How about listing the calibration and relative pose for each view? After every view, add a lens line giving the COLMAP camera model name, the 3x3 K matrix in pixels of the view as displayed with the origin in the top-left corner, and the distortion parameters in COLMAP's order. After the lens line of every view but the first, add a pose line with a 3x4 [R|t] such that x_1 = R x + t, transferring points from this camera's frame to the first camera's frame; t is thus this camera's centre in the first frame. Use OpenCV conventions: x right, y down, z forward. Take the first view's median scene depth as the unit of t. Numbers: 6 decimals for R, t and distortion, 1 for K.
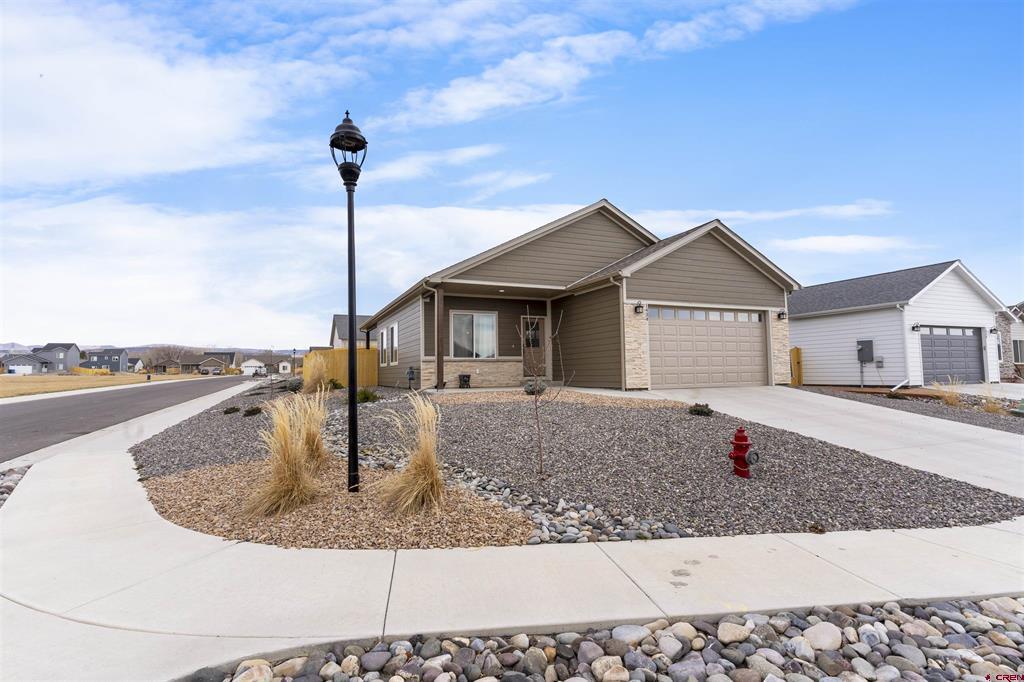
lens RADIAL K [[509.1, 0, 516.4], [0, 509.1, 341.2], [0, 0, 1]] dist [0.003334, -0.002199]
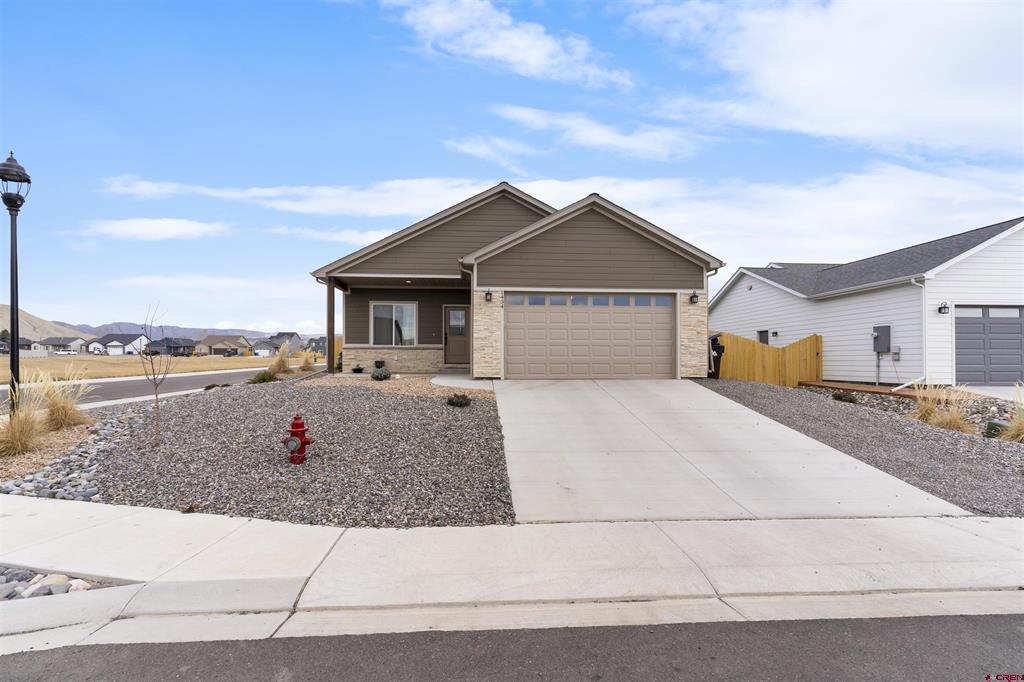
lens RADIAL K [[509.1, 0, 525.0], [0, 509.1, 356.9], [0, 0, 1]] dist [0.003334, -0.002199]
pose [[0.939671, 0.013024, -0.341832, 0.547333], [0.005983, 0.998496, 0.054488, -0.000111], [0.342028, -0.053246, 0.938180, 0.088947]]
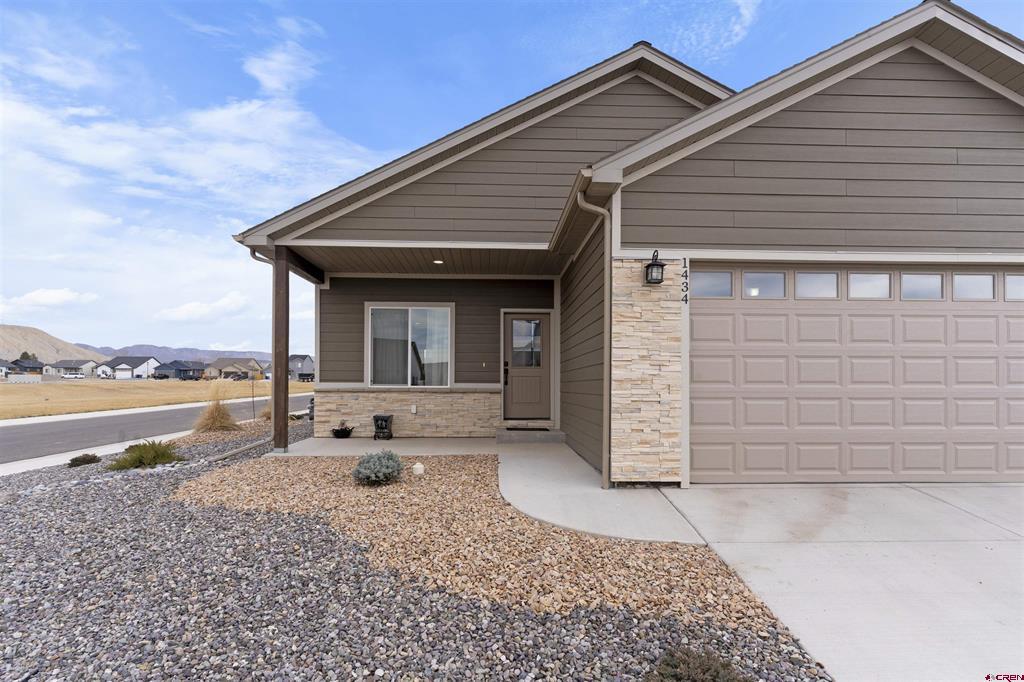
lens RADIAL K [[509.1, 0, 517.5], [0, 509.1, 381.6], [0, 0, 1]] dist [0.003334, -0.002199]
pose [[0.923436, 0.017359, -0.383358, 0.250010], [0.005747, 0.998239, 0.059045, -0.004746], [0.383708, -0.056728, 0.921710, 0.524132]]
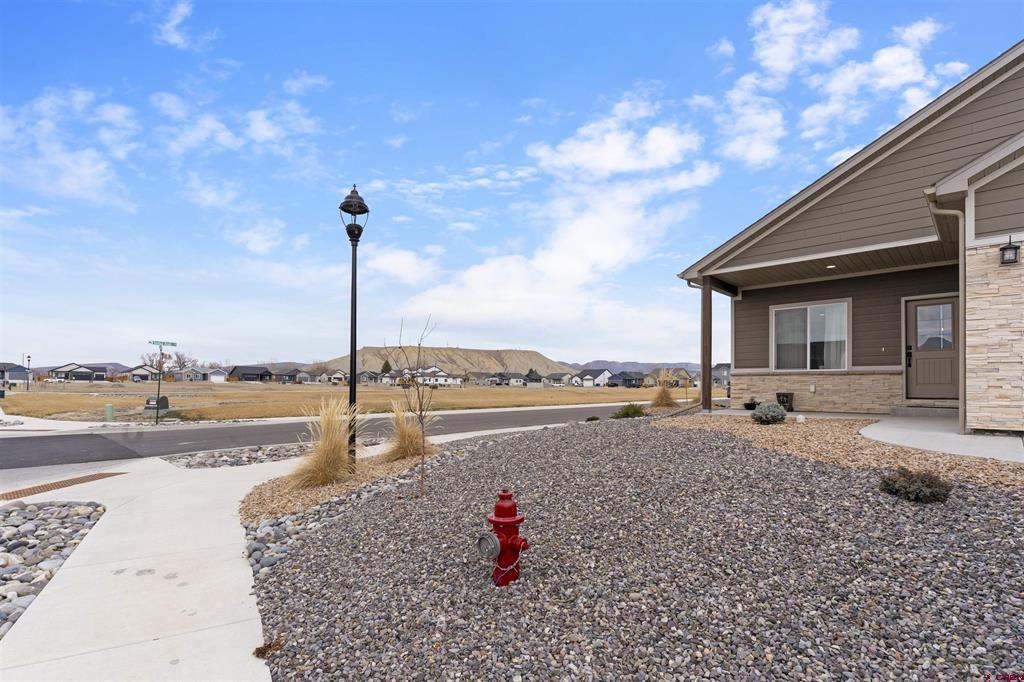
lens RADIAL K [[509.1, 0, 506.7], [0, 509.1, 381.3], [0, 0, 1]] dist [0.003334, -0.002199]
pose [[0.358044, 0.001966, -0.933702, 0.427575], [0.041906, 0.998956, 0.018173, 0.018911], [0.932764, -0.045634, 0.357588, 0.361961]]
